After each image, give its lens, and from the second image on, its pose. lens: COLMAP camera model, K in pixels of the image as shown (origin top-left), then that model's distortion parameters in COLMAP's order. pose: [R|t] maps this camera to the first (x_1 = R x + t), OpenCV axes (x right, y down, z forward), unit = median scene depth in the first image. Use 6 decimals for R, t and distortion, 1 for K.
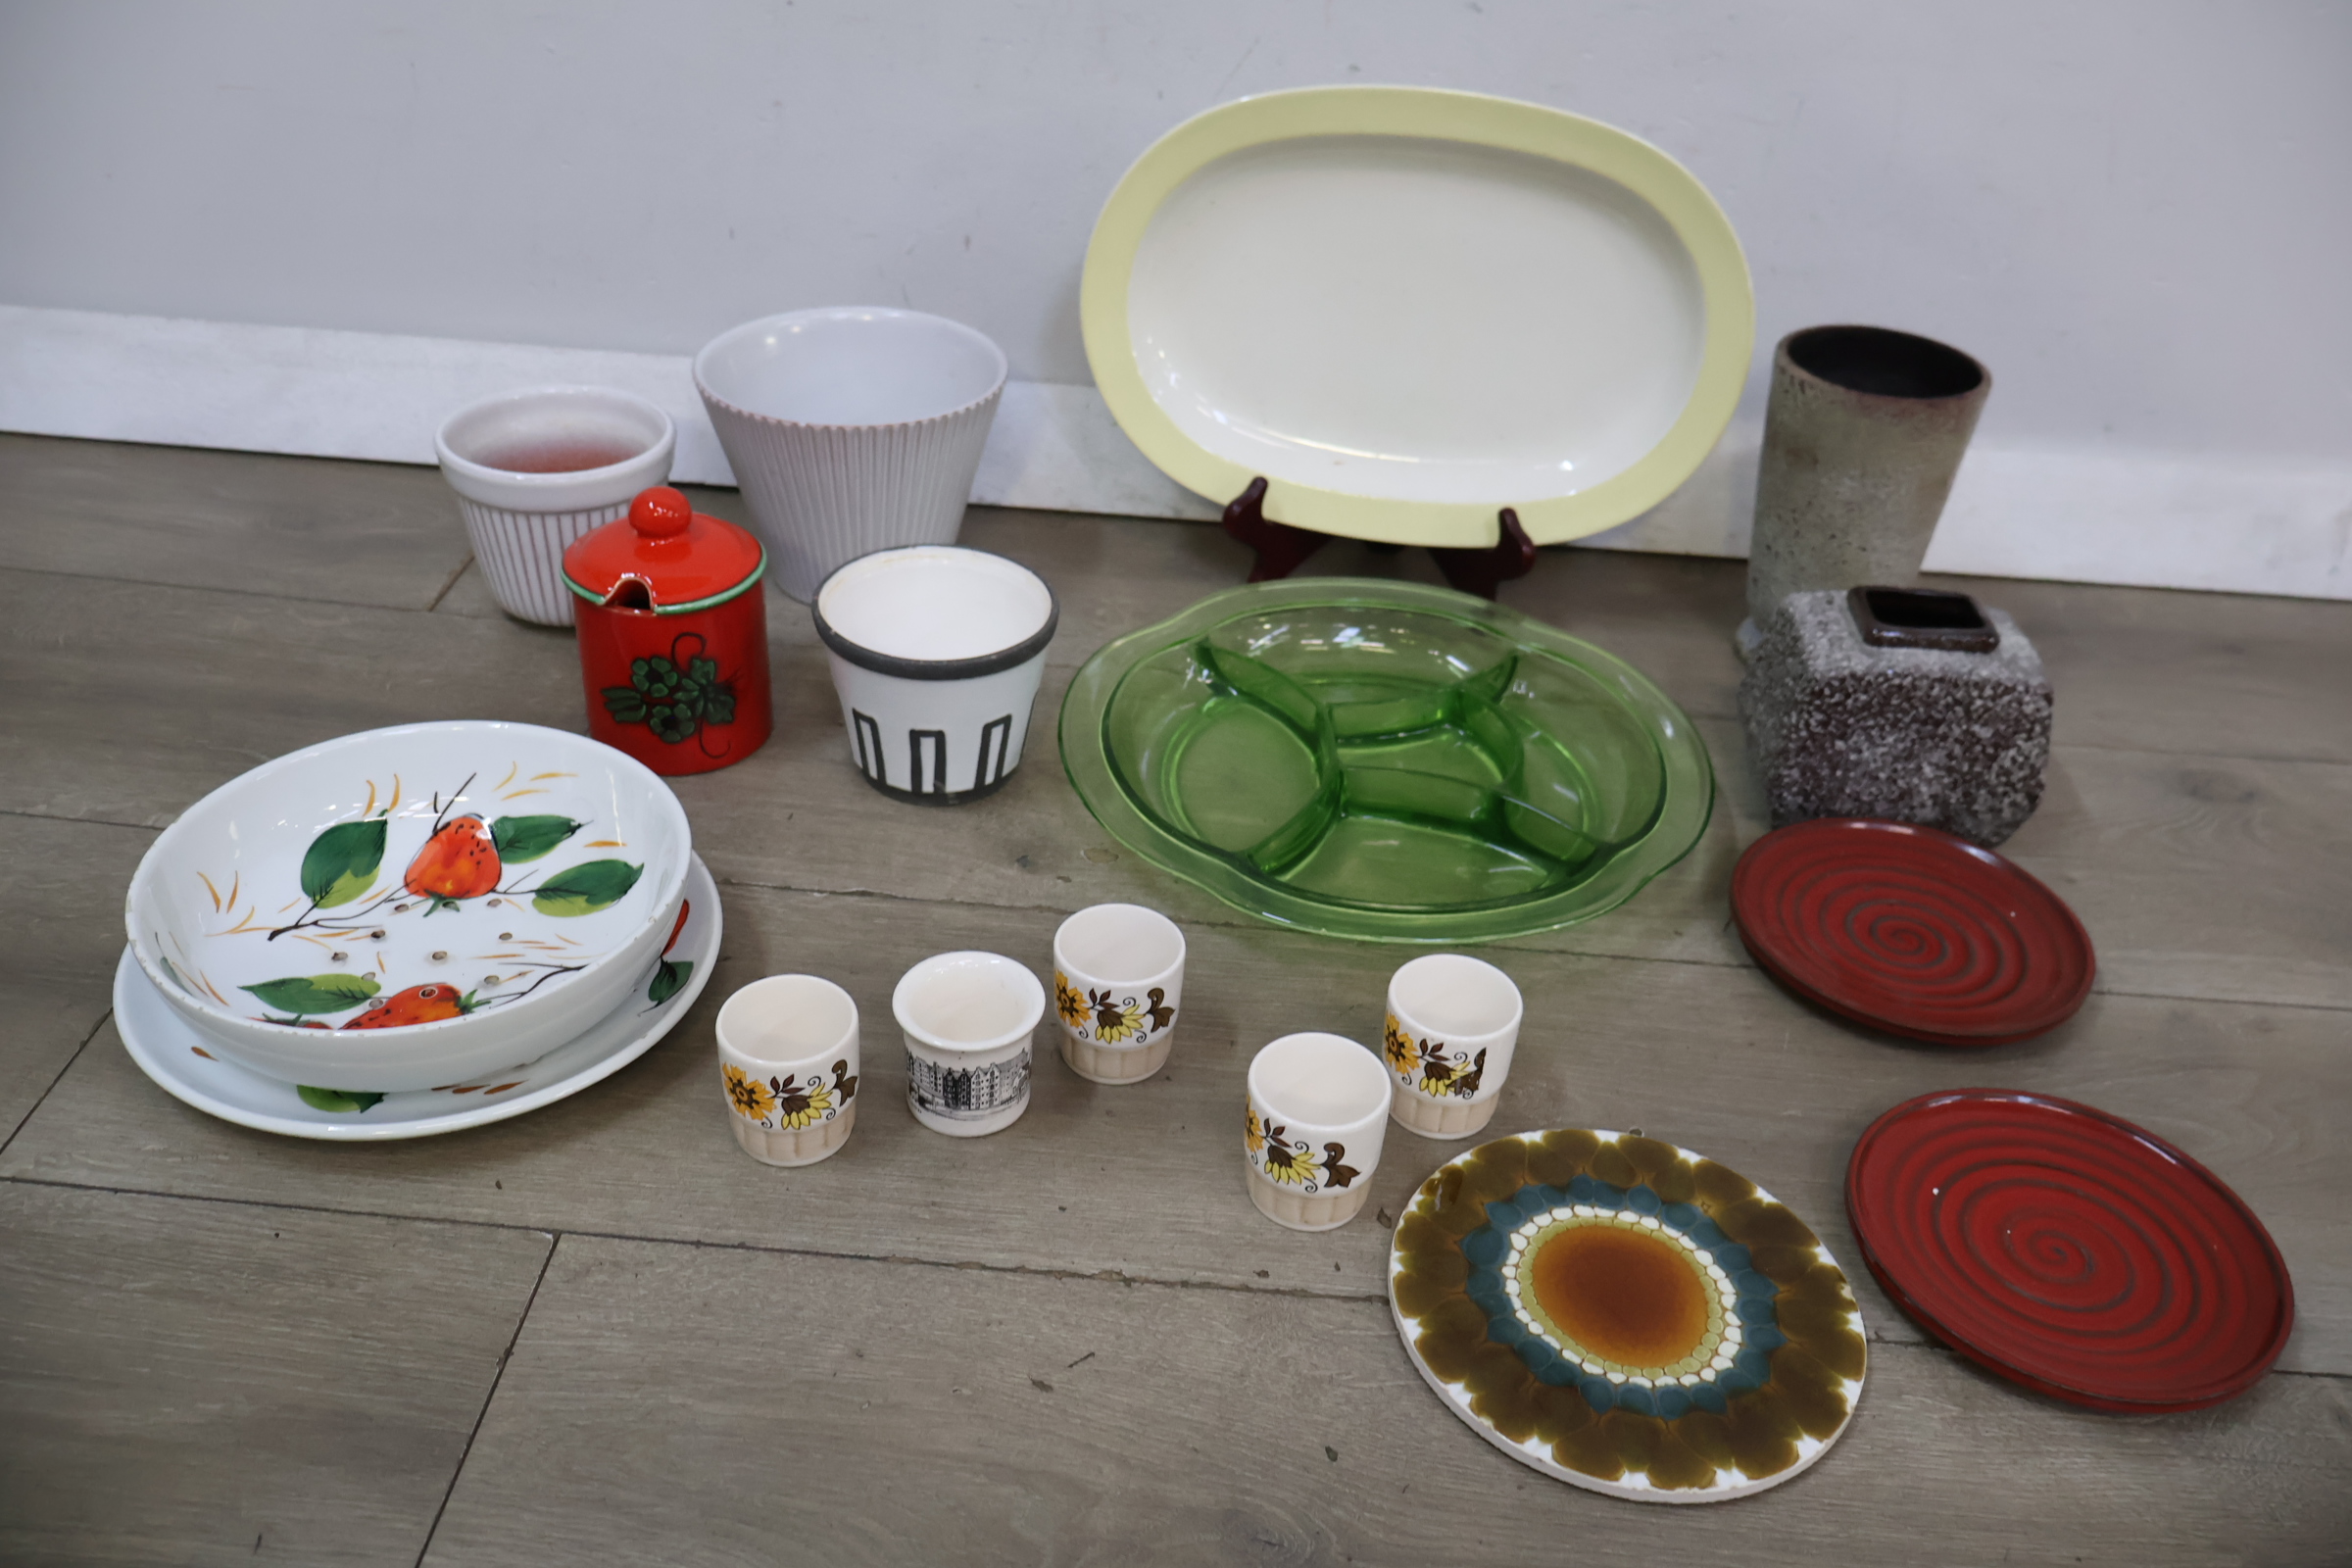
lens RADIAL K [[1963.3, 0, 1160.7], [0, 1963.3, 771.9], [0, 0, 1]] dist [-0.001719, 0.008563]
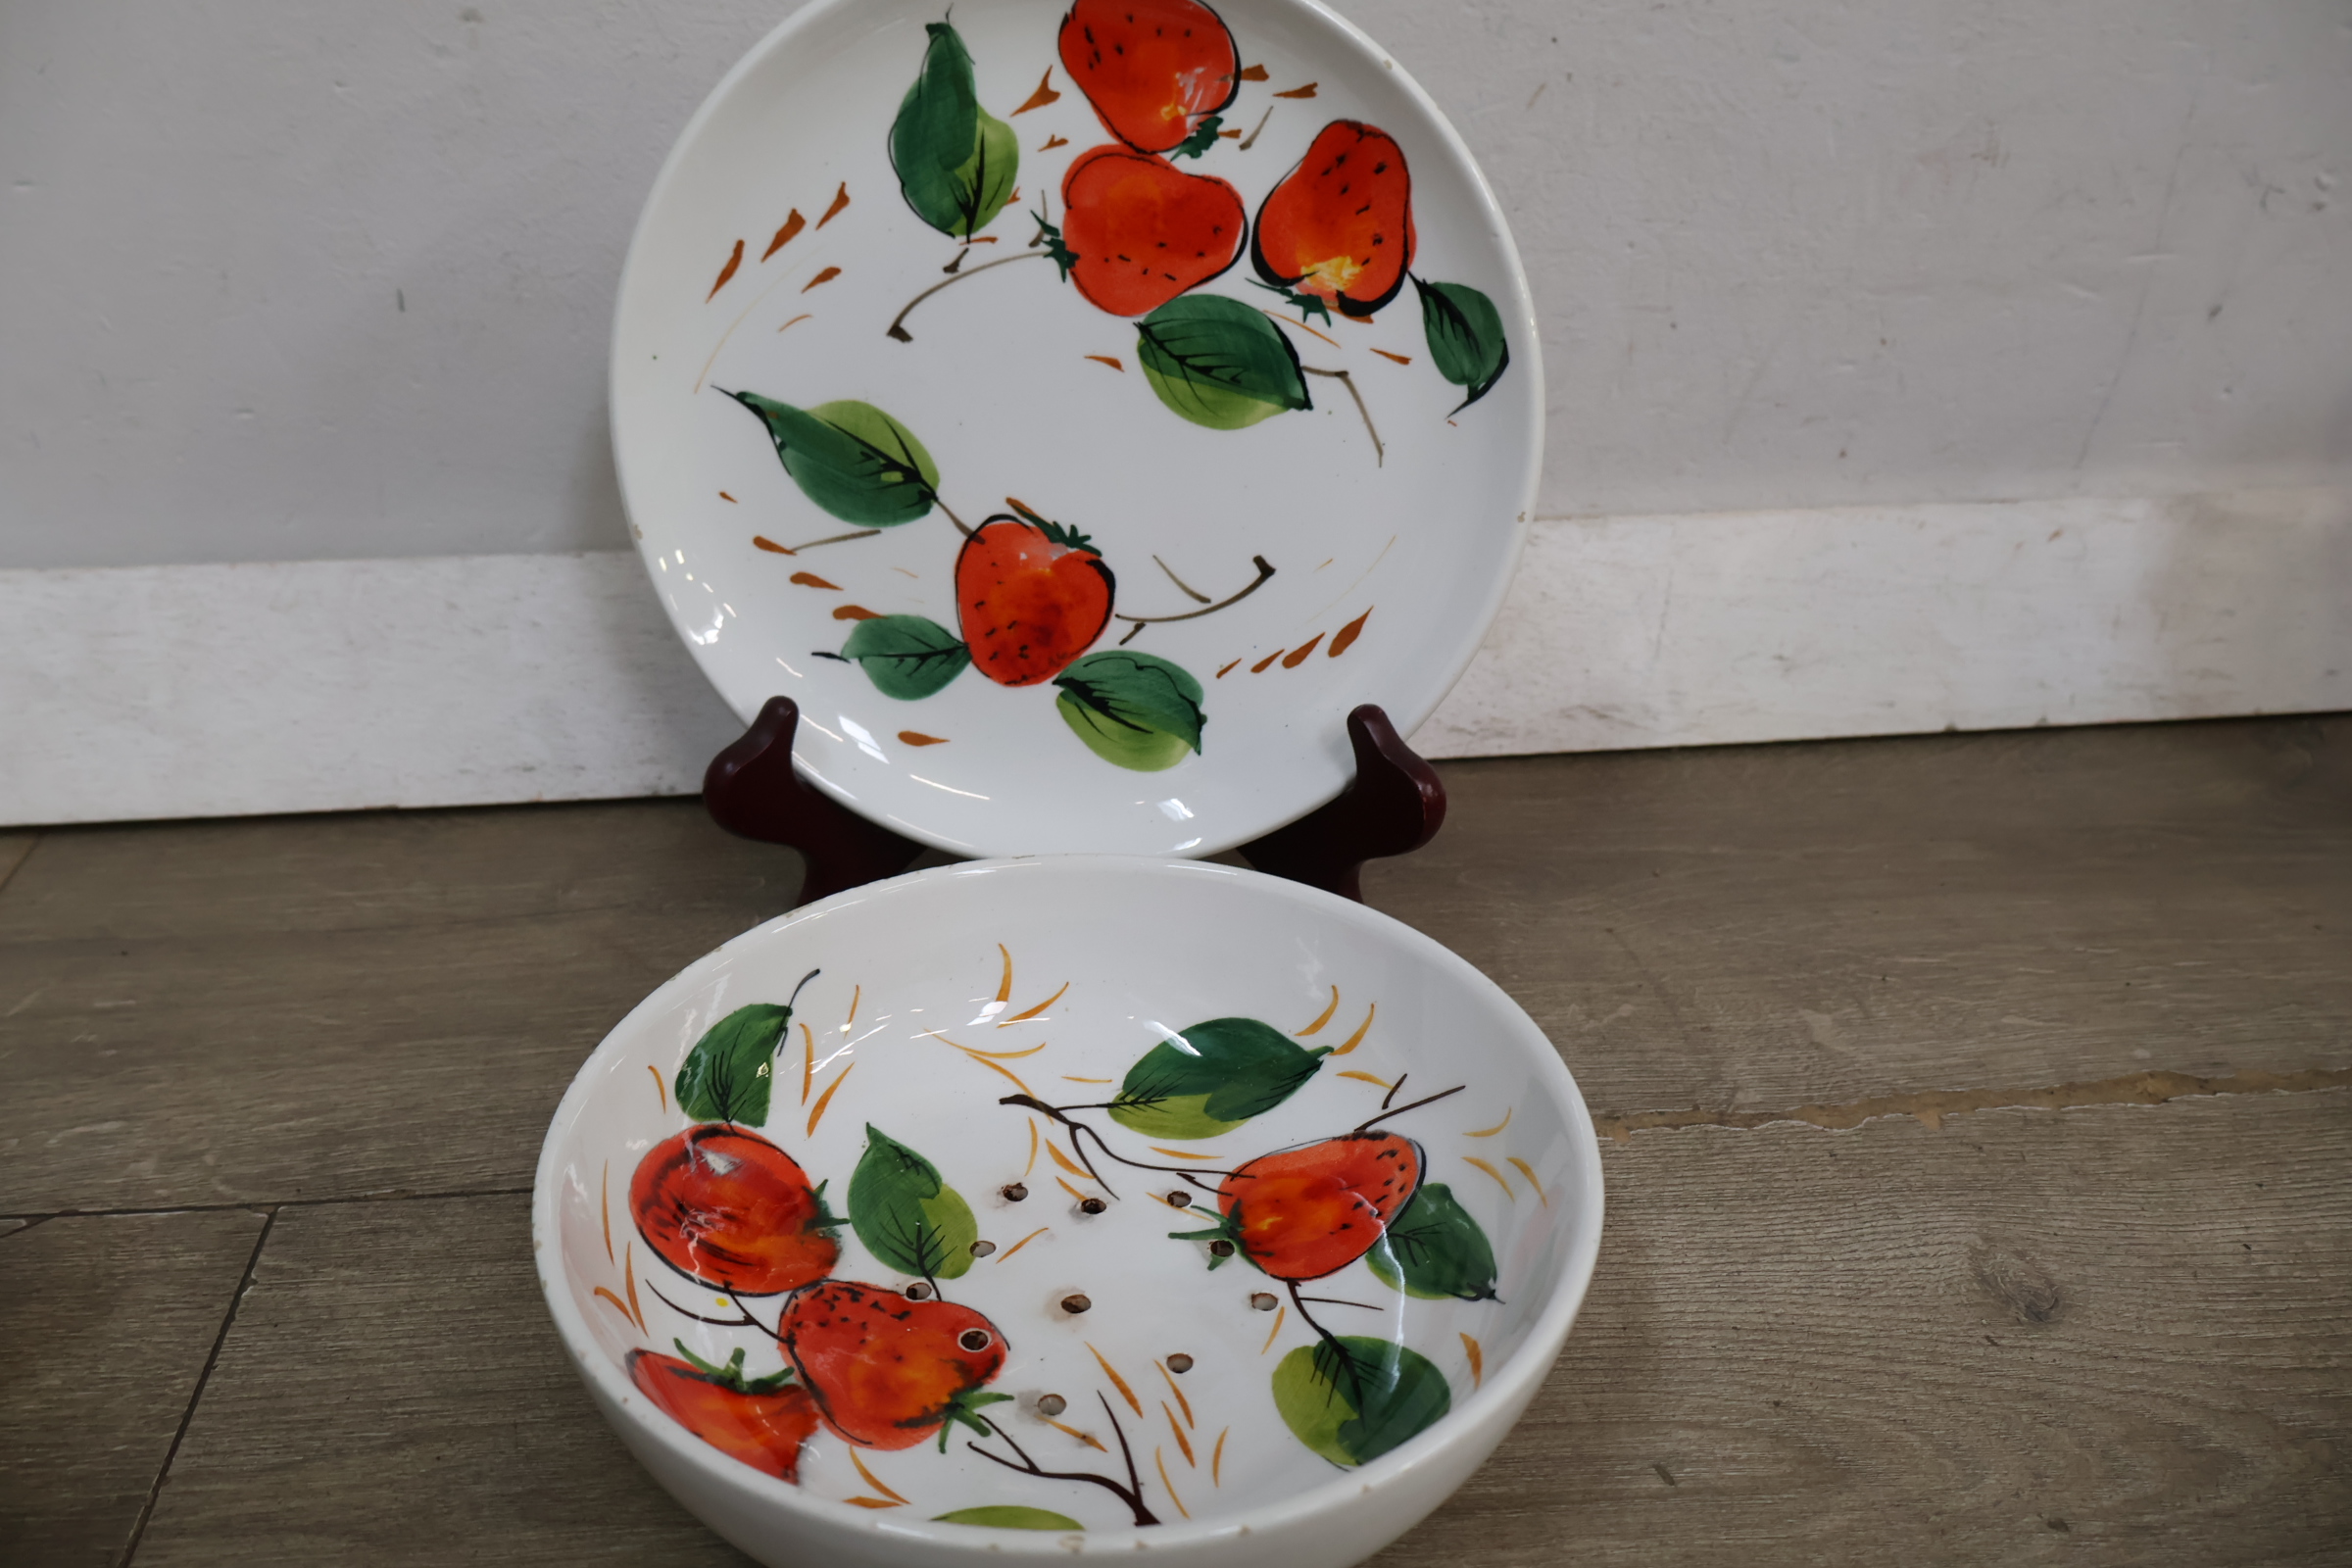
lens RADIAL K [[1963.3, 0, 1162.4], [0, 1963.3, 784.7], [0, 0, 1]] dist [-0.001719, 0.008563]
pose [[0.342671, 0.406936, -0.846747, 0.021678], [-0.504937, 0.839838, 0.199272, -0.128571], [0.792222, 0.359269, 0.493265, 0.673825]]
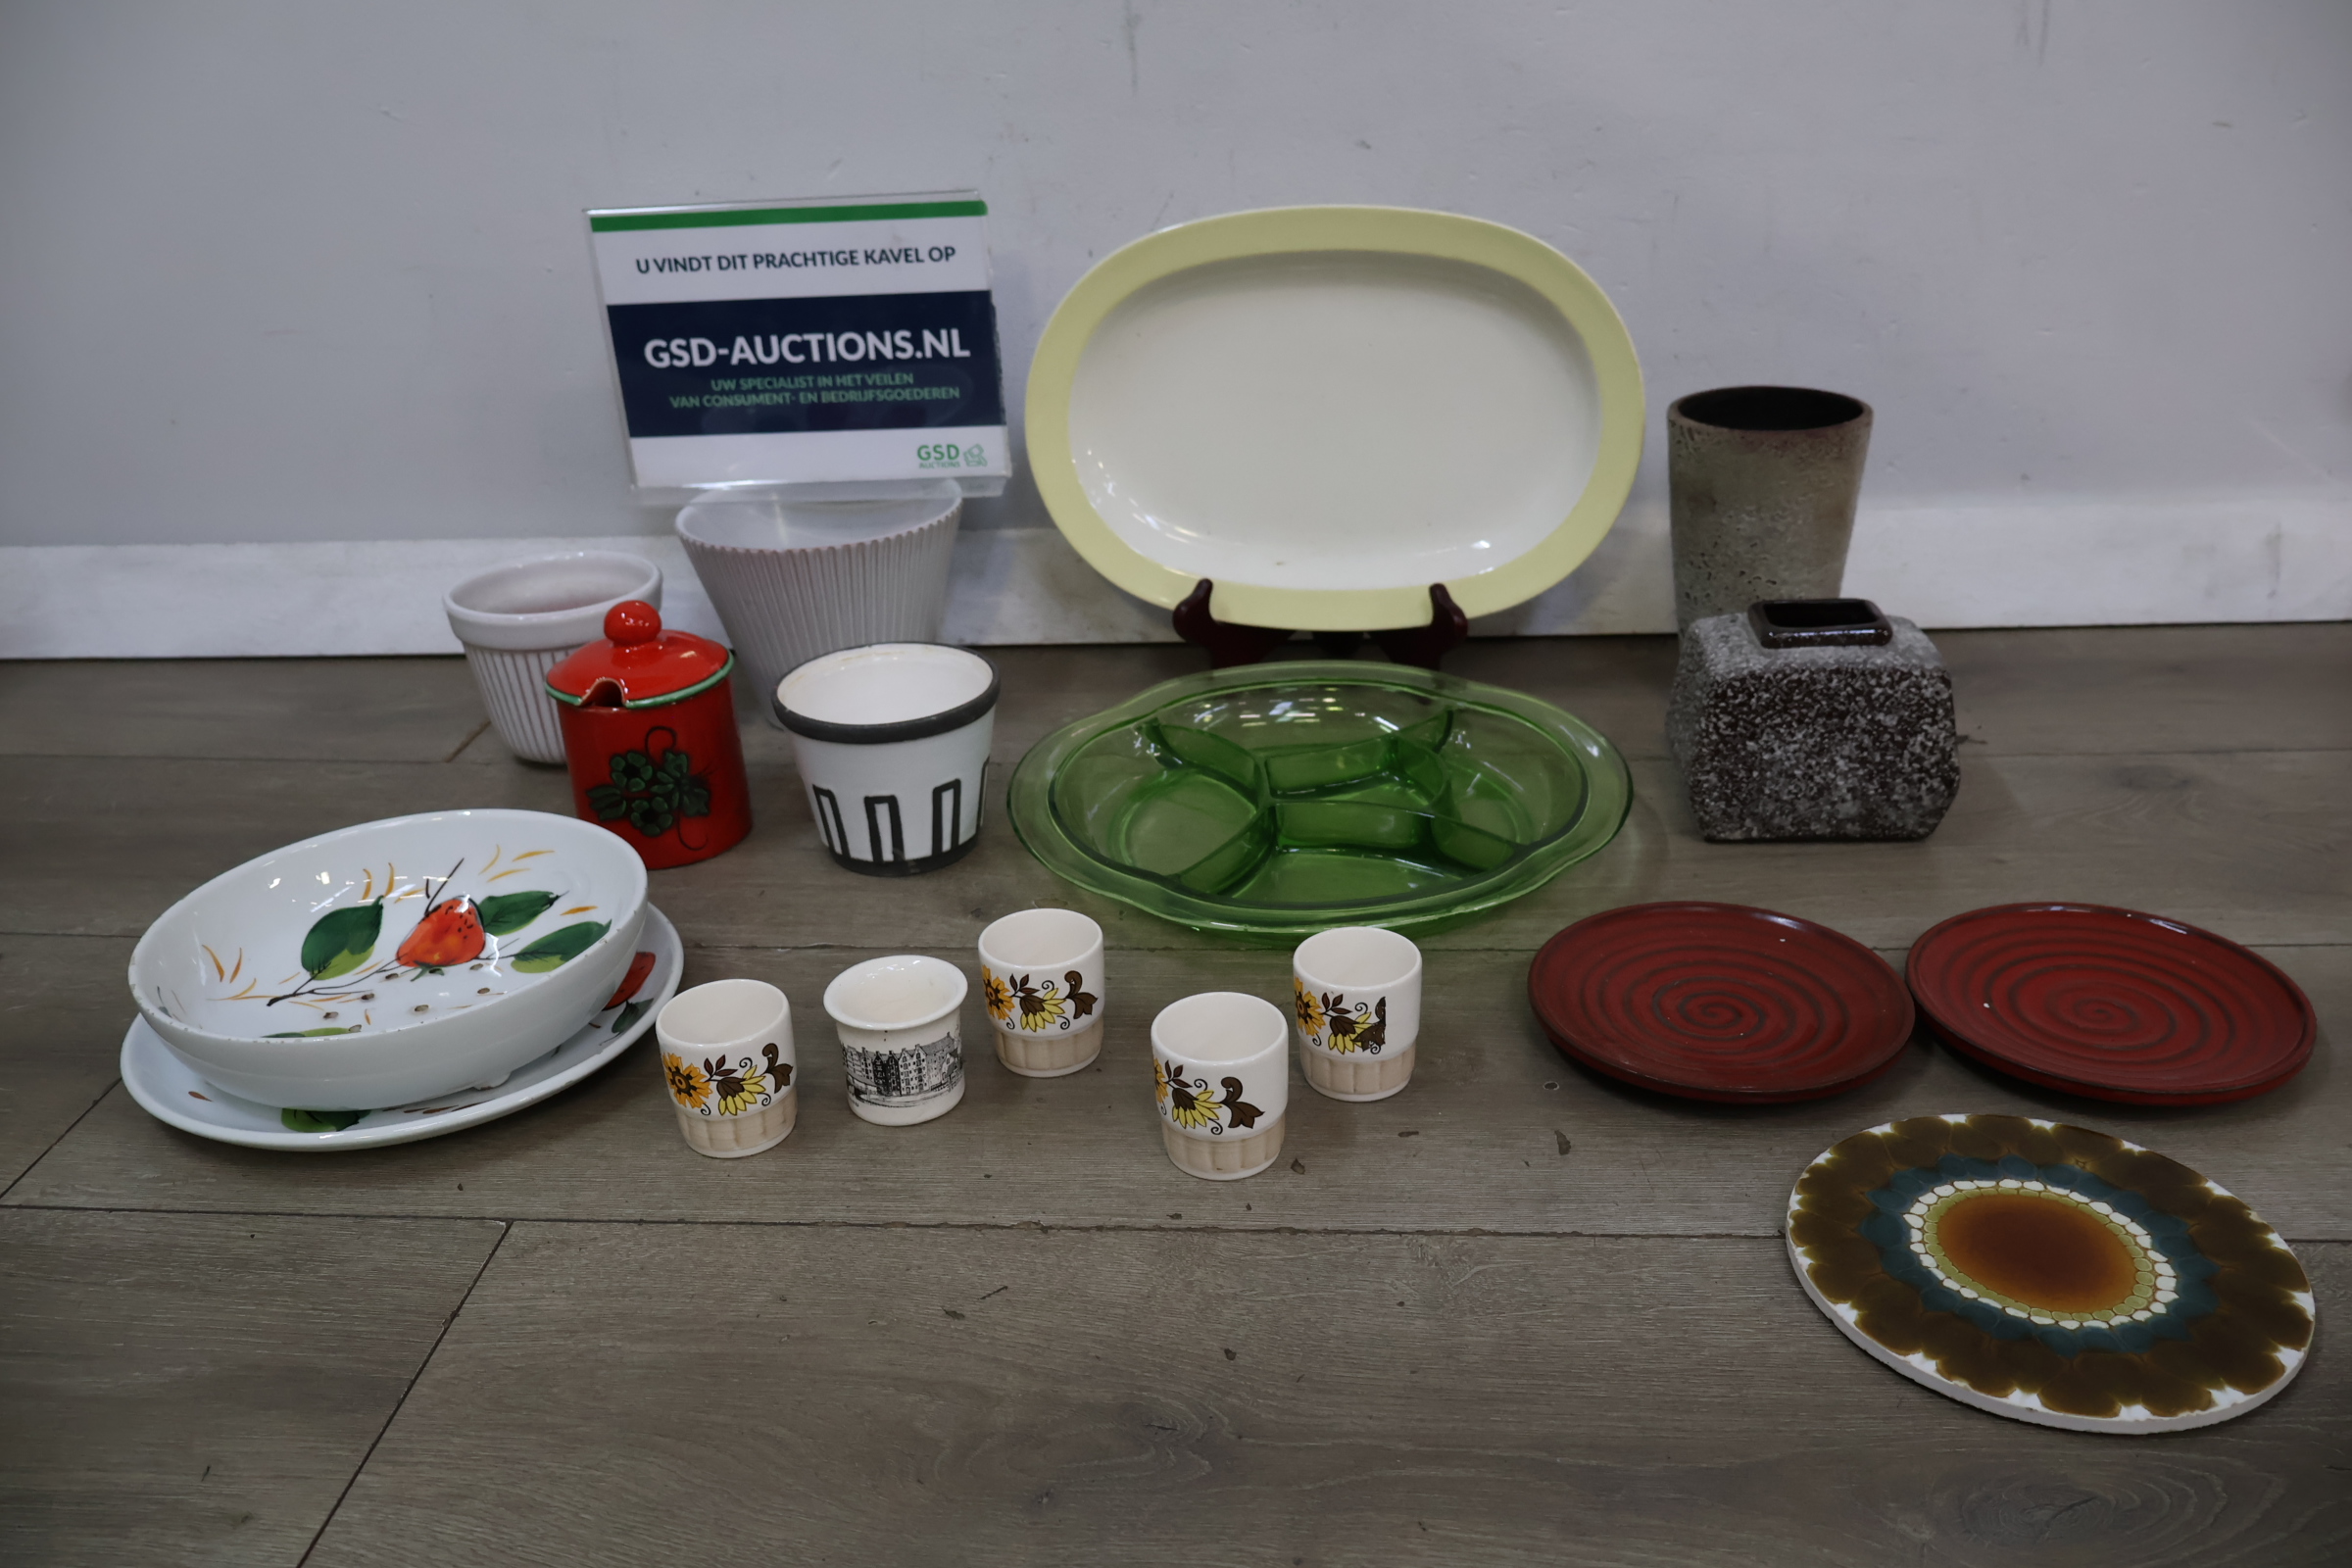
lens RADIAL K [[1963.3, 0, 1153.5], [0, 1963.3, 780.1], [0, 0, 1]] dist [-0.001719, 0.008563]
pose [[0.994988, -0.079708, -0.060377, 0.100347], [0.069240, 0.984831, -0.159102, 0.159815], [0.072142, 0.154124, 0.985414, -0.046579]]
